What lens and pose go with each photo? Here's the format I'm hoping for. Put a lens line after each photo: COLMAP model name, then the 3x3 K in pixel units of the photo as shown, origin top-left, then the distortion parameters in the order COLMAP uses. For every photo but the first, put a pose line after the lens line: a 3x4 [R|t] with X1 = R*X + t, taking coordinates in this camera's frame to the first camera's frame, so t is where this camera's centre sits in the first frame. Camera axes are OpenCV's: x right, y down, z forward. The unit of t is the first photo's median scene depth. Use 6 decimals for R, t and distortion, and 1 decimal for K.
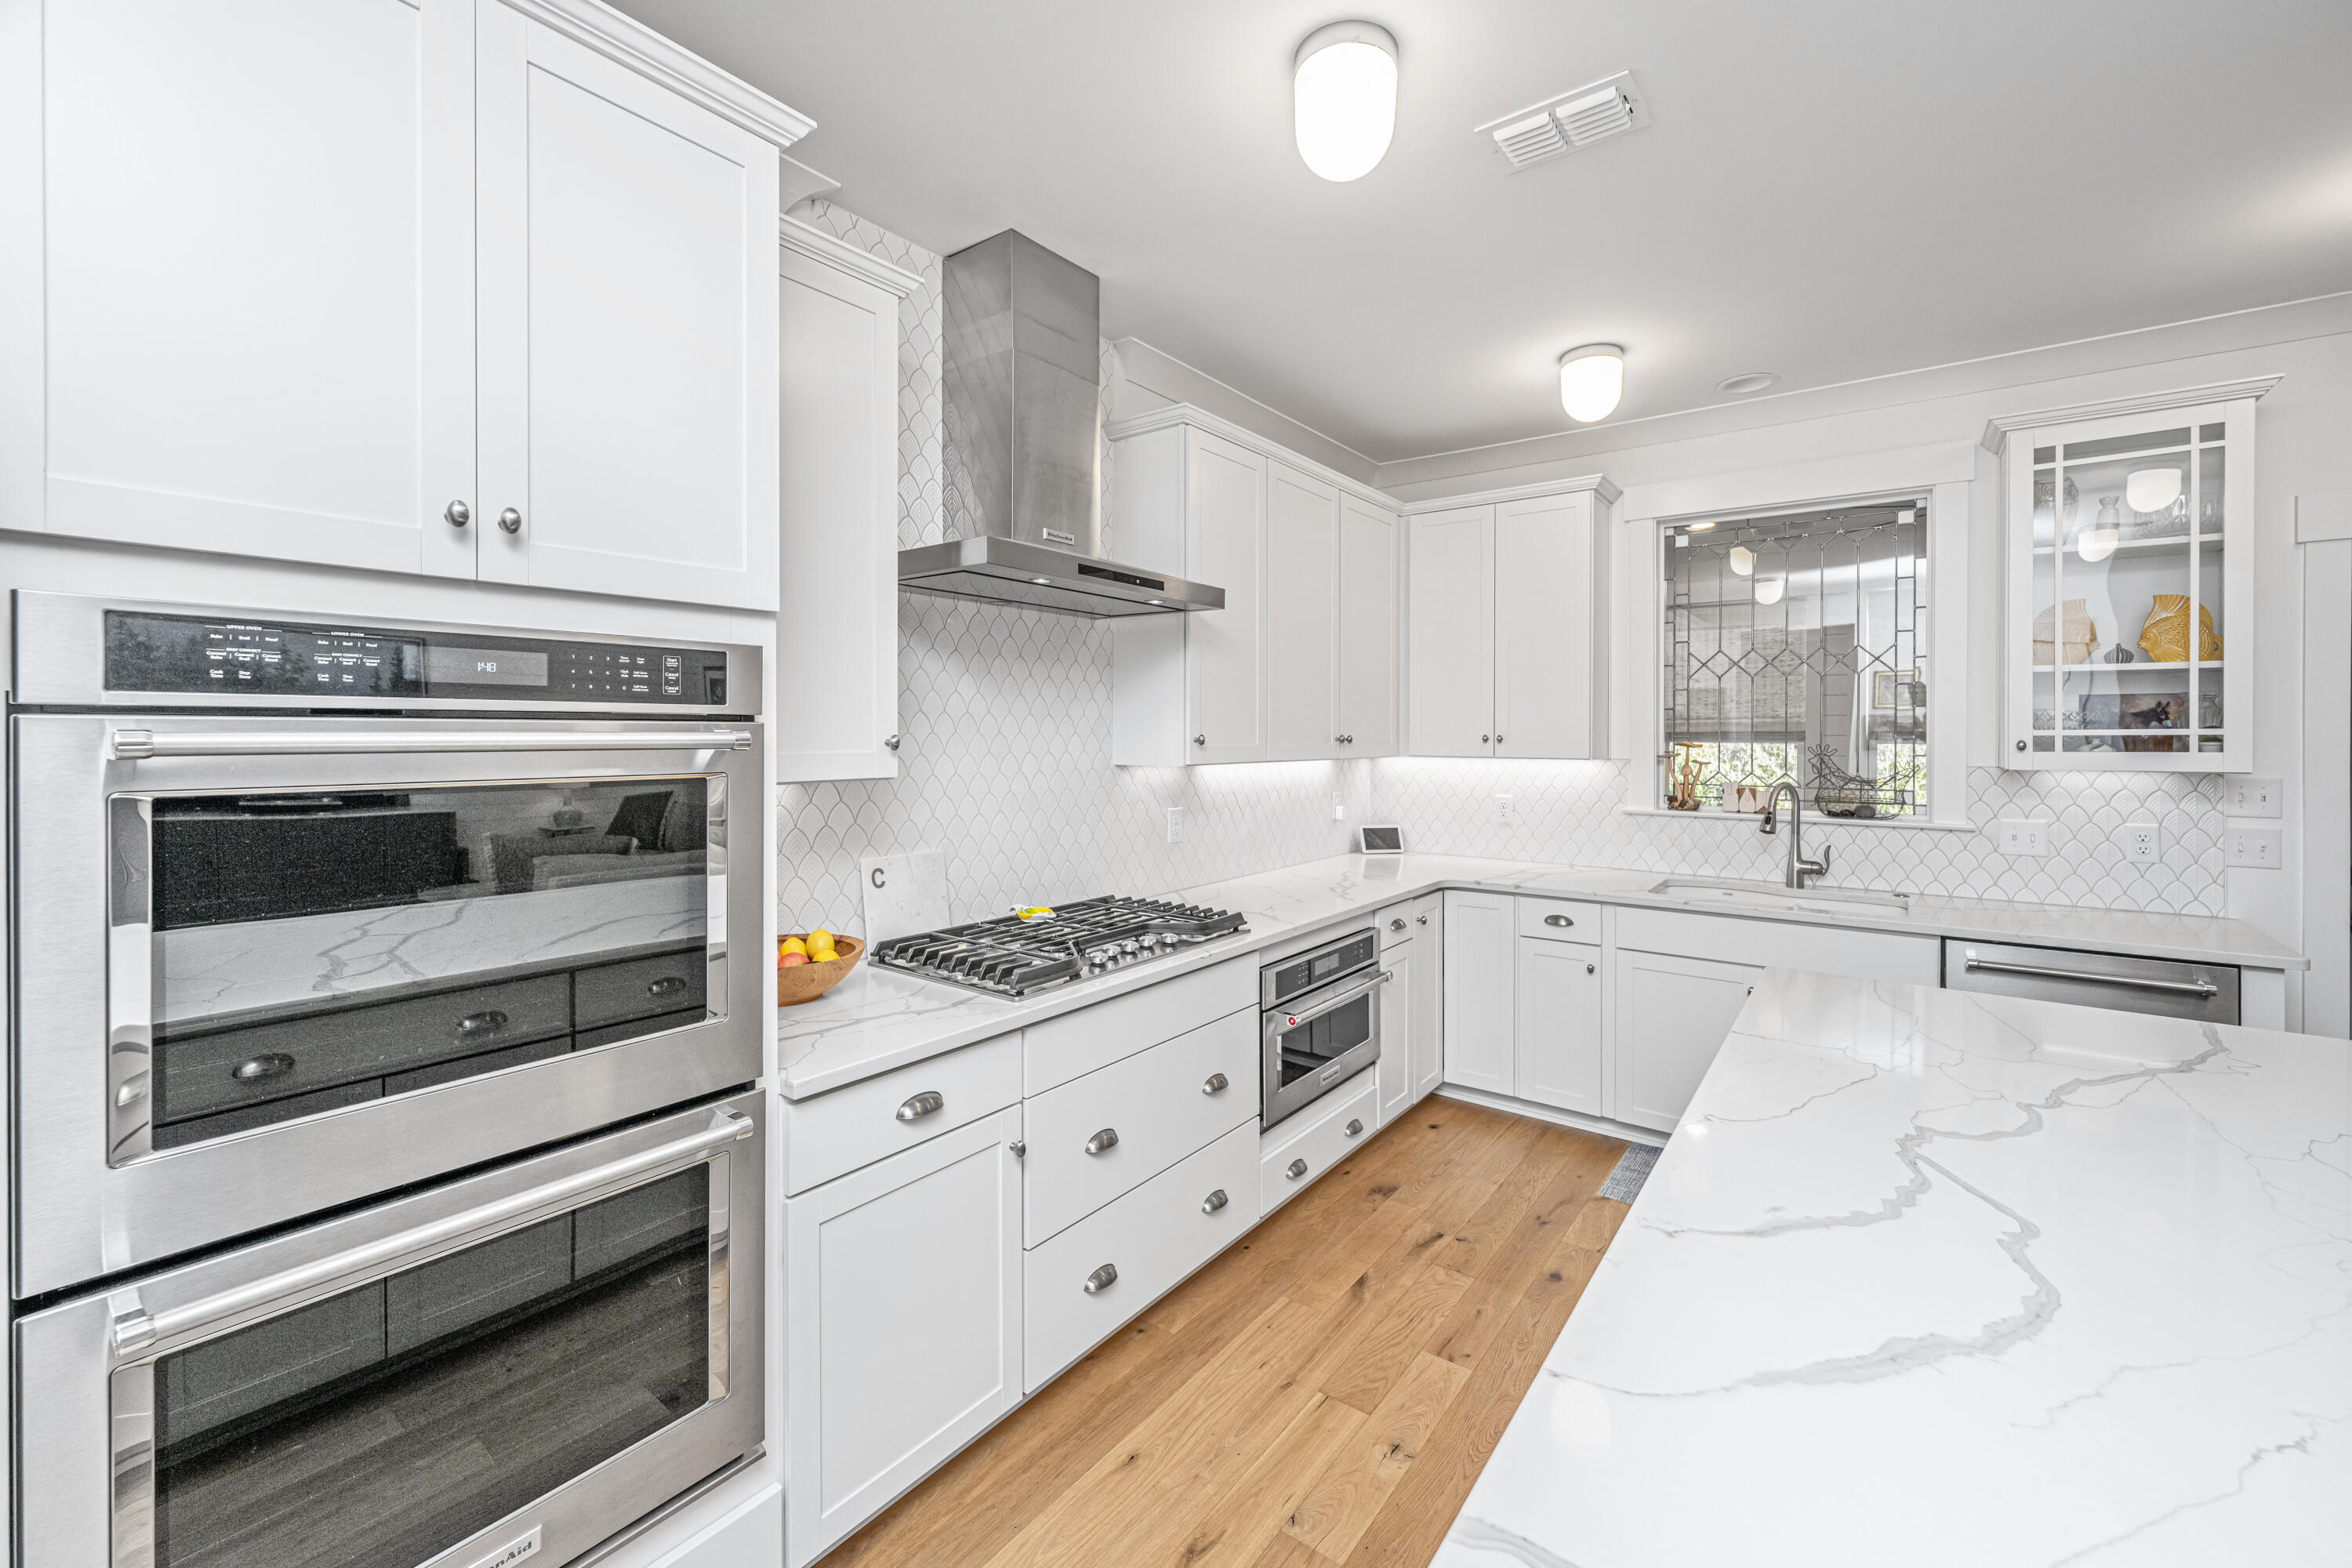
lens RADIAL K [[961.9, 0, 1168.1], [0, 961.9, 735.8], [0, 0, 1]] dist [0.000190, 0.000350]
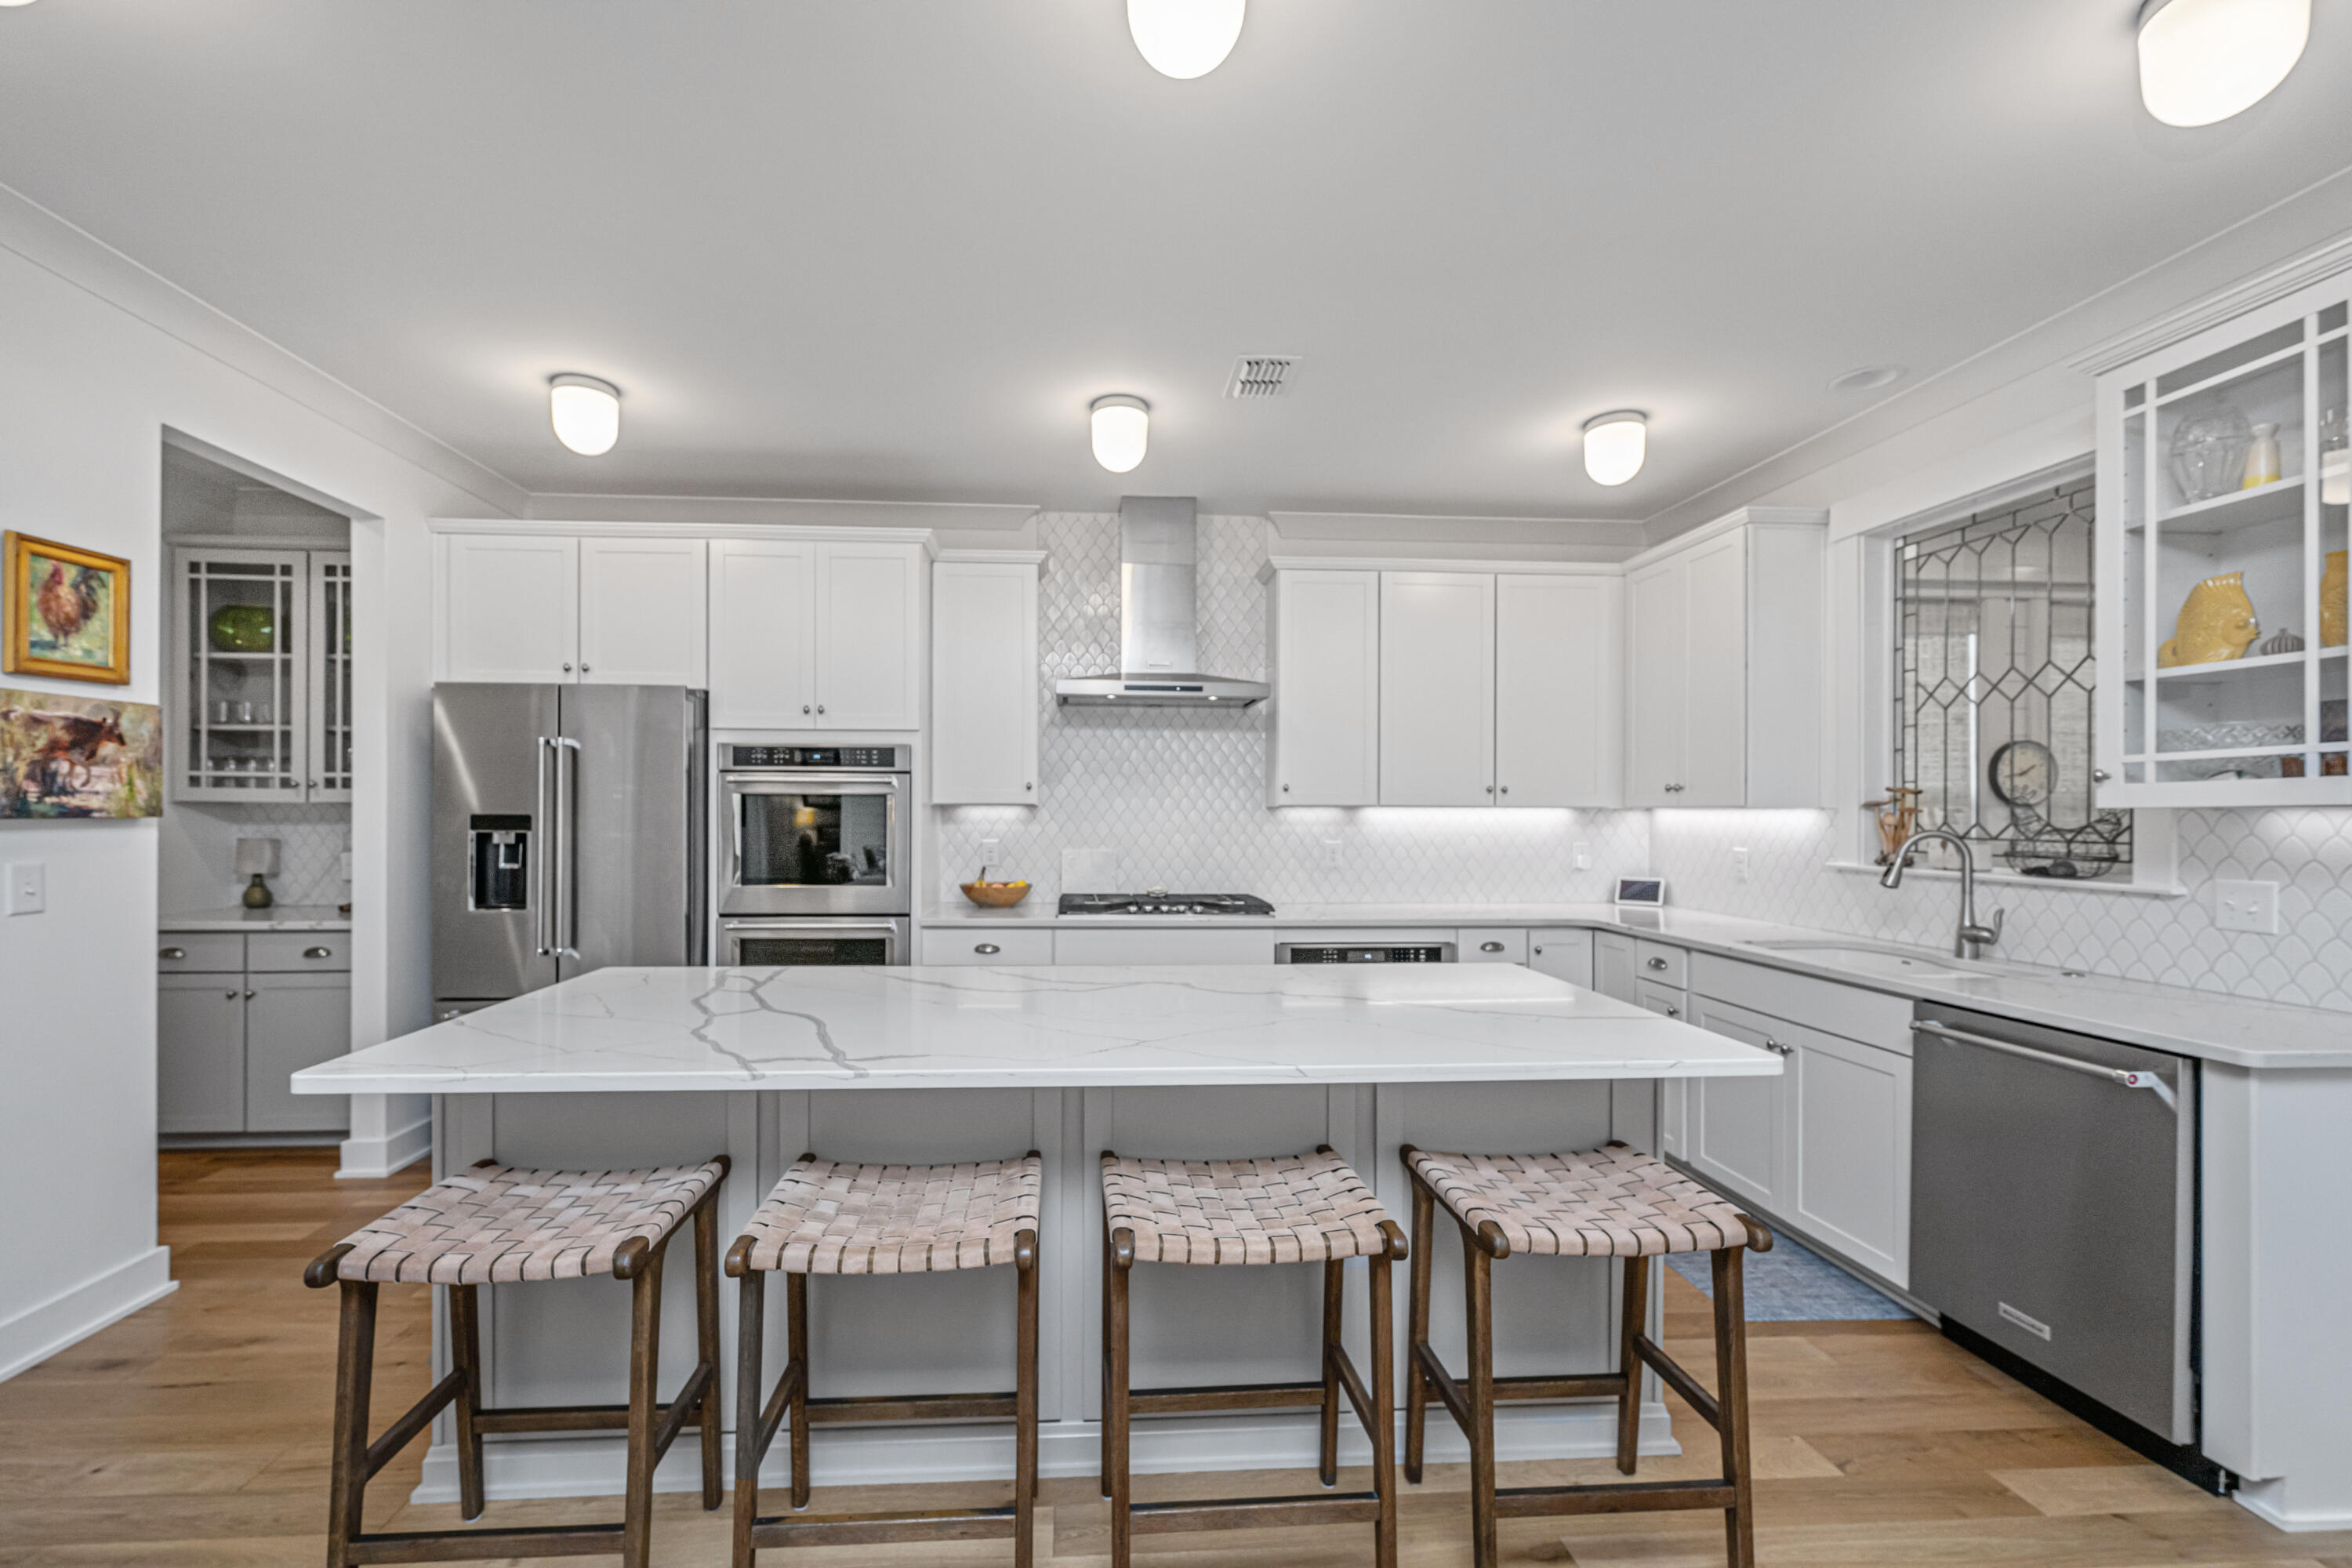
lens RADIAL K [[956.6, 0, 1130.1], [0, 956.6, 810.5], [0, 0, 1]] dist [0.001738, -0.000187]
pose [[0.651849, 0.000866, -0.758348, 0.971554], [-0.006129, 0.999973, -0.004126, 0.045853], [0.758324, 0.007338, 0.651837, -0.100304]]
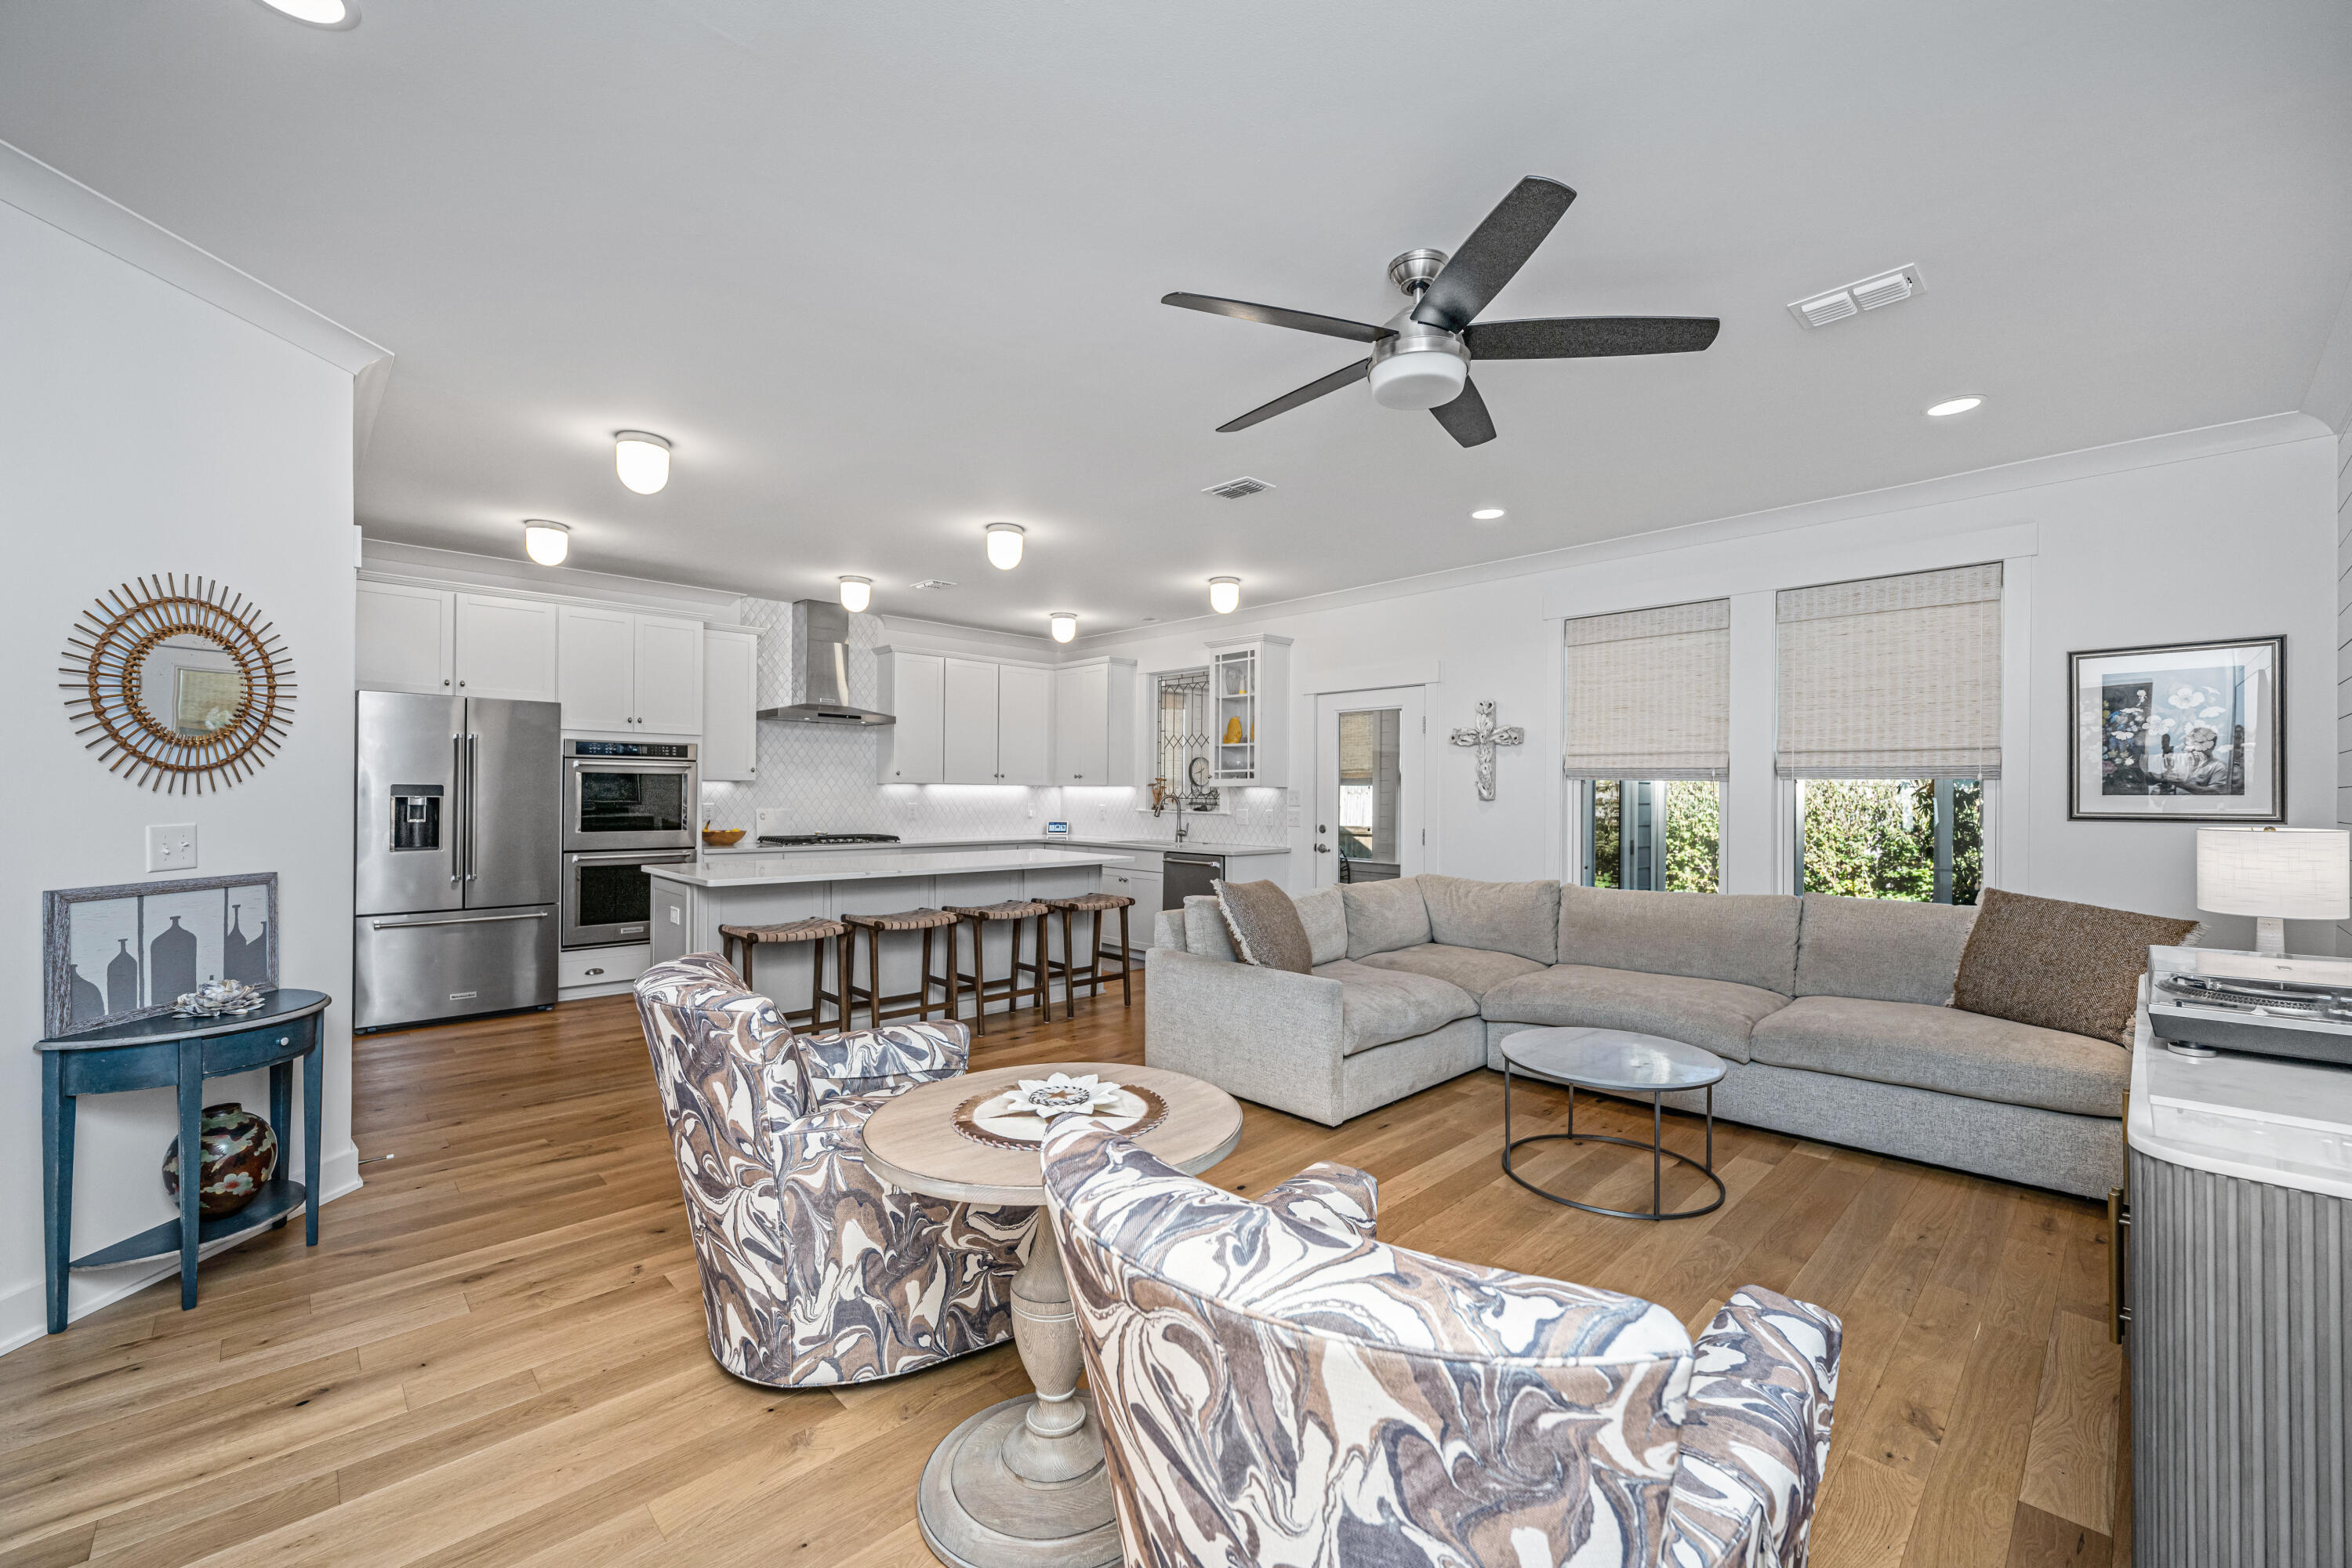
lens RADIAL K [[940.7, 0, 1157.6], [0, 940.7, 792.1], [0, 0, 1]] dist [0.000052, -0.000172]
pose [[0.984613, 0.006685, -0.174621, 1.185107], [-0.007585, 0.999961, -0.004486, 0.062255], [0.174584, 0.005741, 0.984626, -1.401582]]
